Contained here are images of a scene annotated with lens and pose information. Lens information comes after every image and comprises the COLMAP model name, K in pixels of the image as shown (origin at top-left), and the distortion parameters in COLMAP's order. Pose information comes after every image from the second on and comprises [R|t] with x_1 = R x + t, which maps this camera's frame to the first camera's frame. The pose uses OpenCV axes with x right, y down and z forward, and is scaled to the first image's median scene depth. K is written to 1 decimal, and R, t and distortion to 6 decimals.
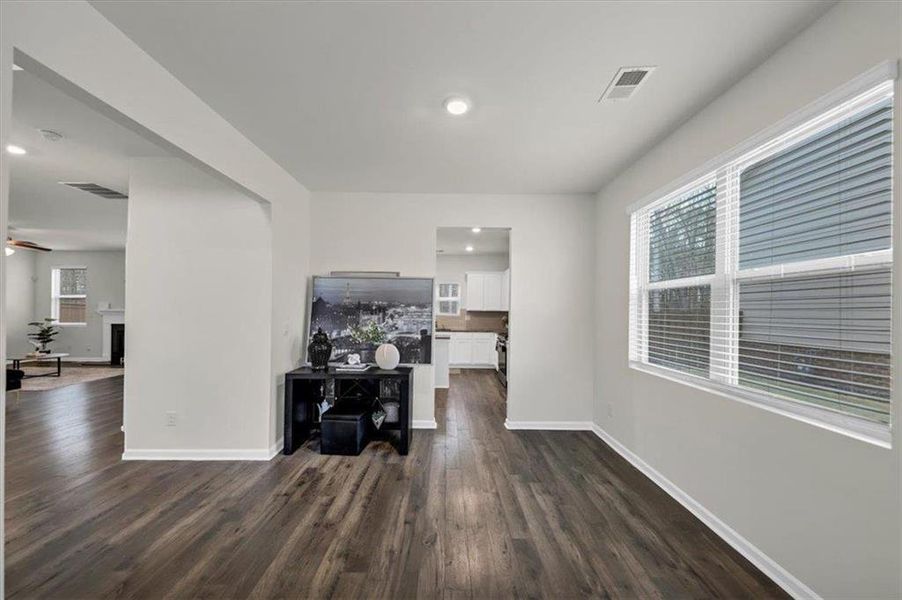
lens RADIAL K [[336.2, 0, 447.3], [0, 336.2, 307.5], [0, 0, 1]] dist [0.028810, -0.012438]
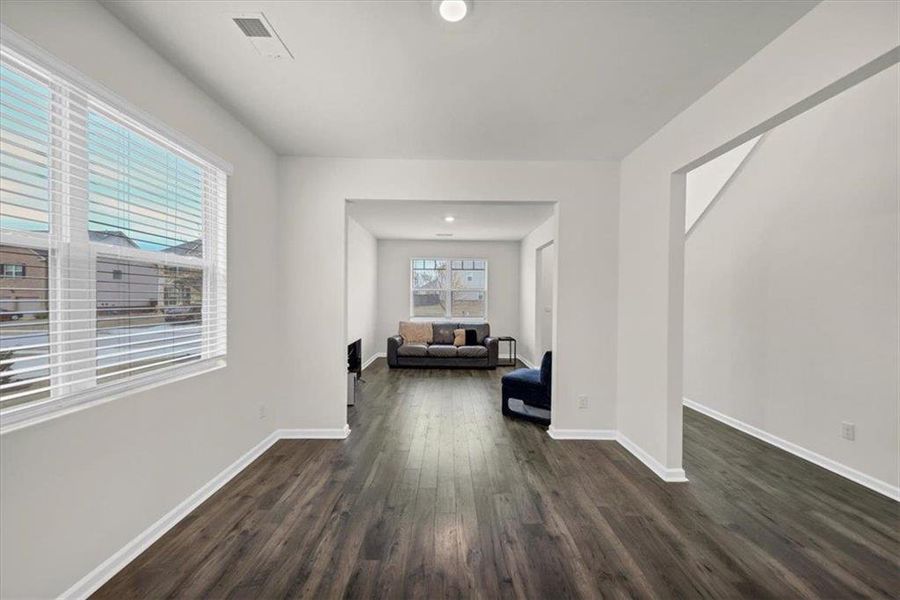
lens RADIAL K [[320.2, 0, 447.4], [0, 320.2, 307.8], [0, 0, 1]] dist [0.021333, -0.010383]
pose [[-0.999813, -0.019002, -0.003684, 0.036688], [-0.019066, 0.999655, 0.018060, 0.017610], [0.003339, 0.018127, -0.999830, 1.951532]]
